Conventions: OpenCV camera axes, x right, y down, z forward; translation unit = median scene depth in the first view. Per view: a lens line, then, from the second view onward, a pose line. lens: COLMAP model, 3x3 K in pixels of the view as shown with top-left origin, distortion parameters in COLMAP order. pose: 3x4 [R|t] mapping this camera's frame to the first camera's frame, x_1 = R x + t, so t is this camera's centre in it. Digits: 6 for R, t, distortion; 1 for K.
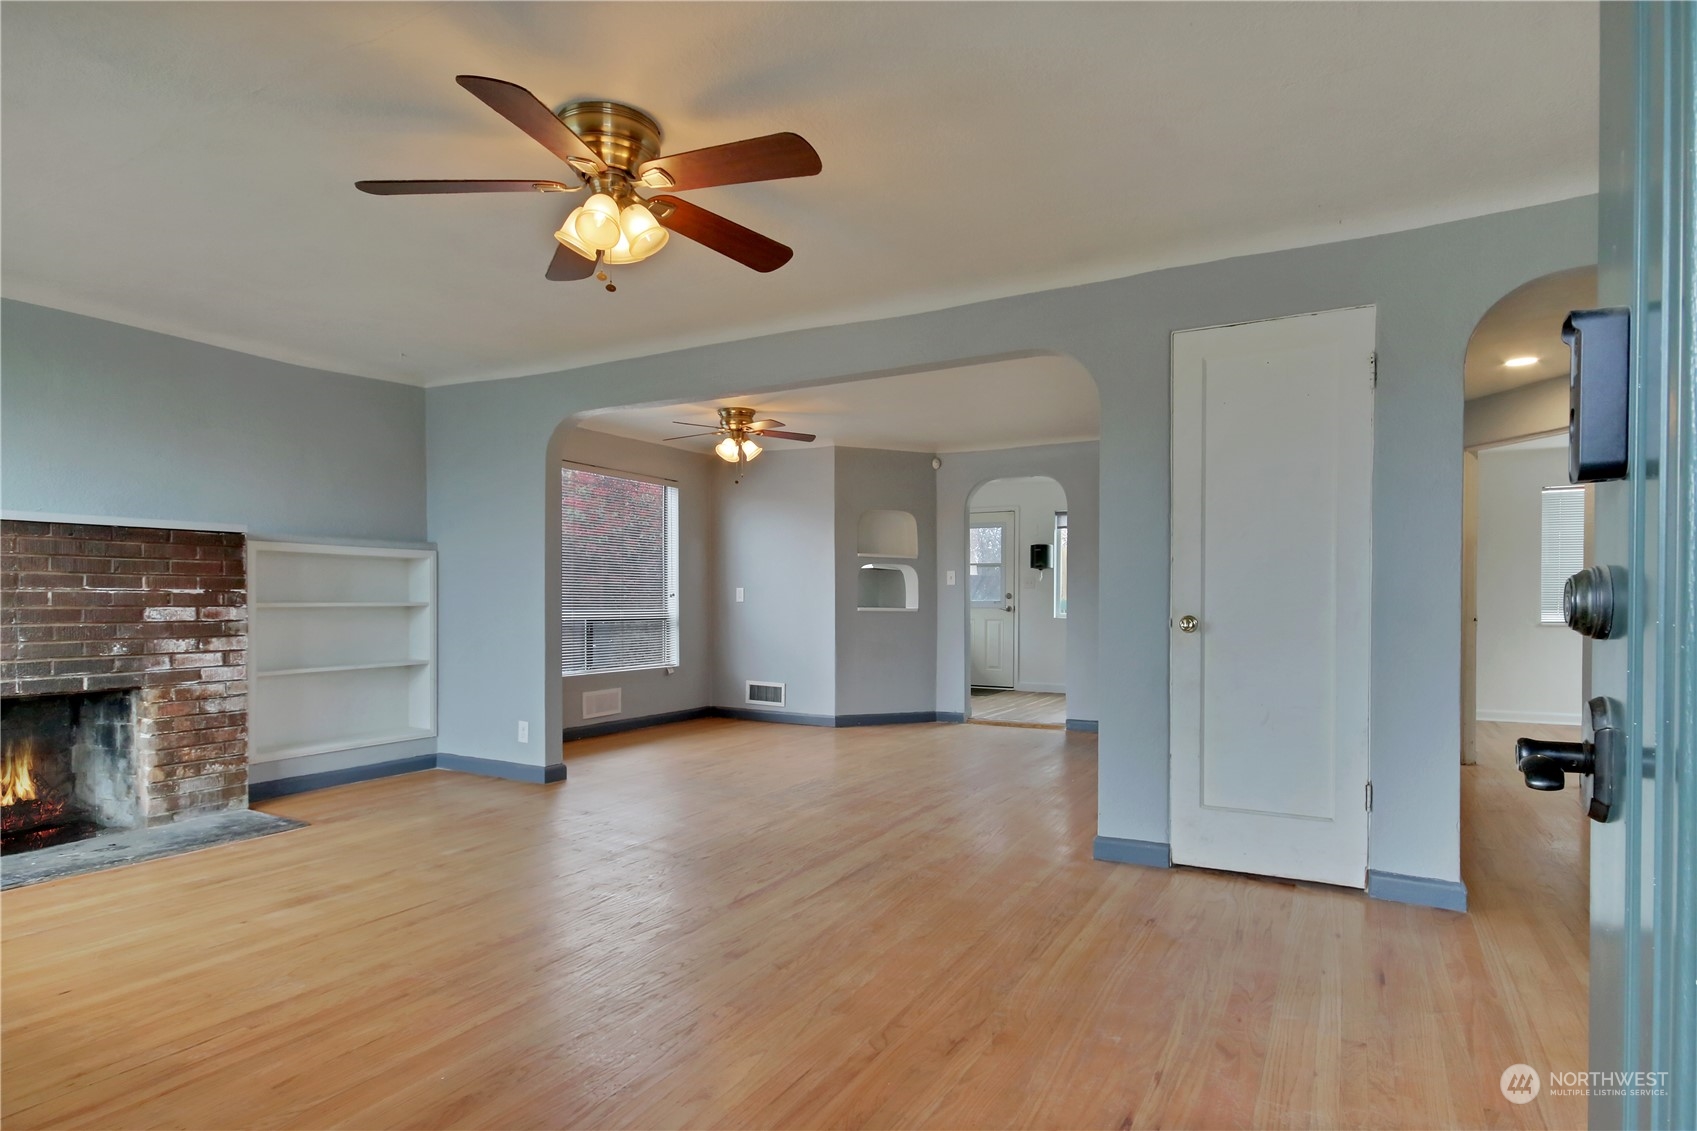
lens RADIAL K [[904.2, 0, 829.9], [0, 904.2, 610.8], [0, 0, 1]] dist [0.024976, 0.000597]
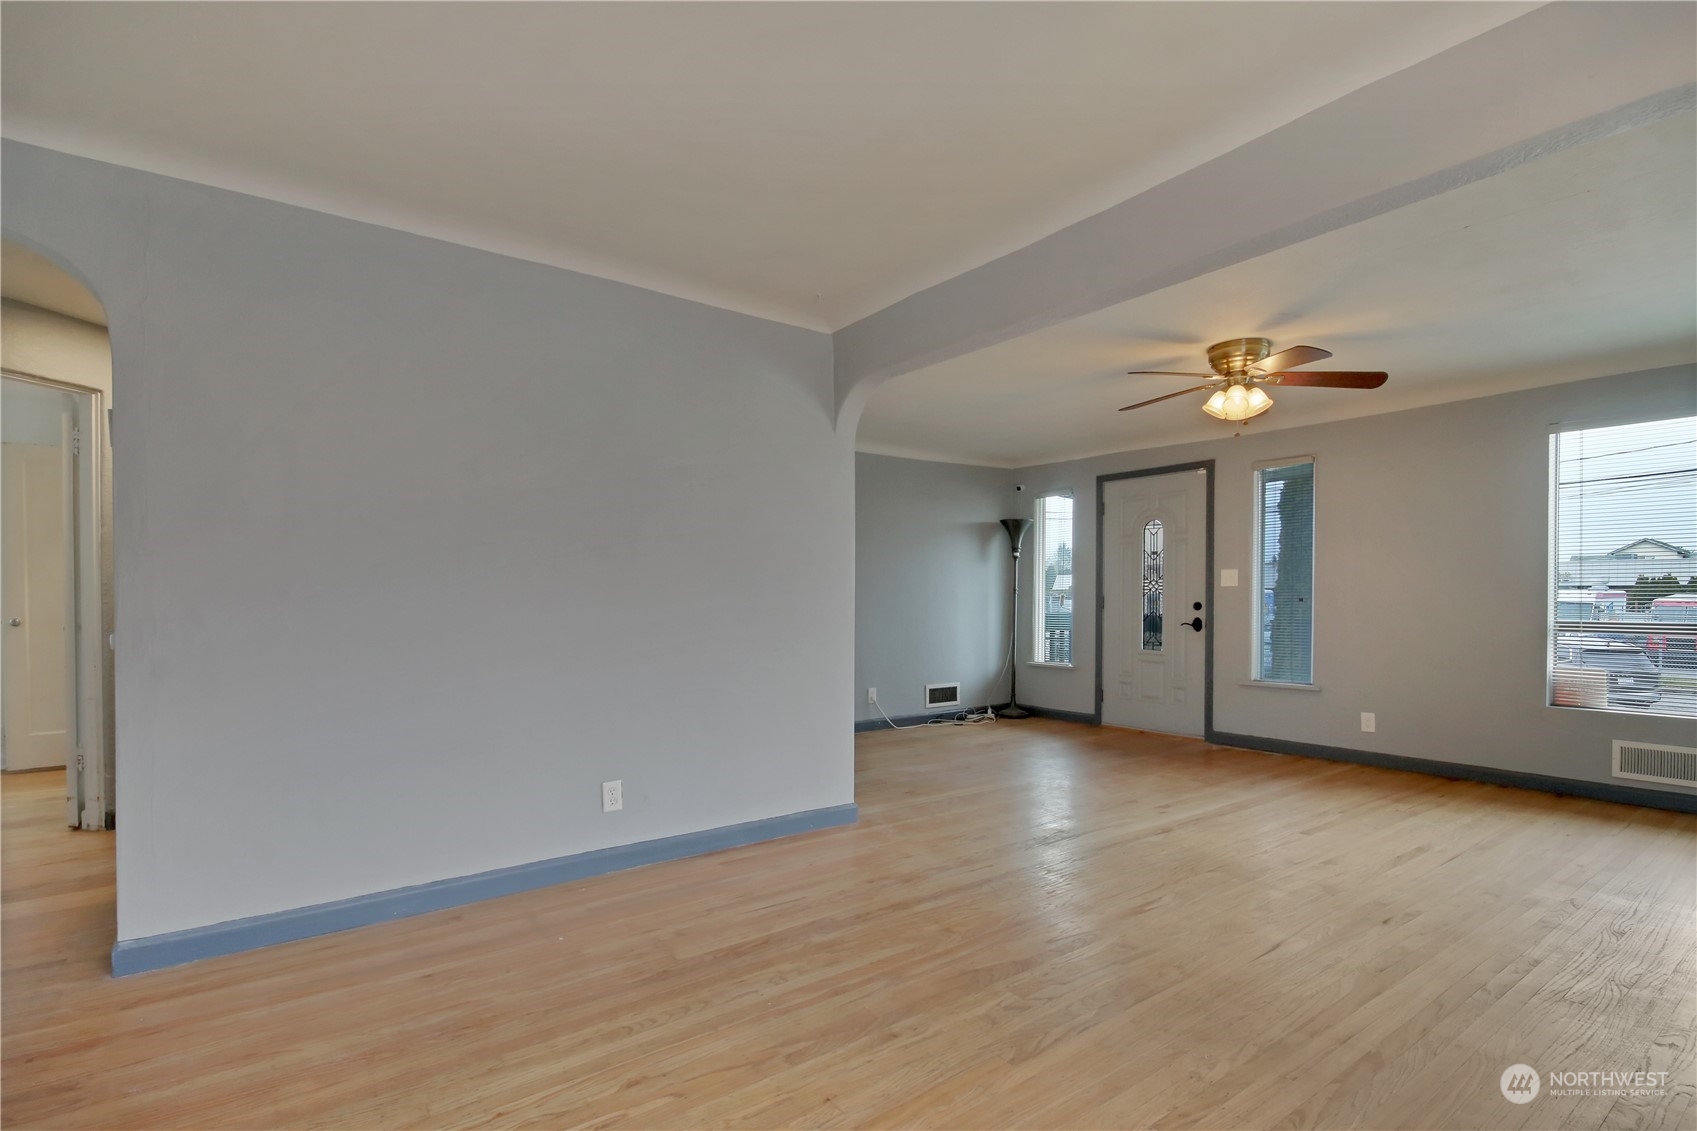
lens RADIAL K [[814.2, 0, 844.5], [0, 814.2, 610.7], [0, 0, 1]] dist [-0.000848, 0.001012]
pose [[-0.915245, -0.009037, 0.402796, -0.110231], [0.003269, 0.999549, 0.029853, -0.035646], [-0.402884, 0.028640, -0.914803, 1.709648]]
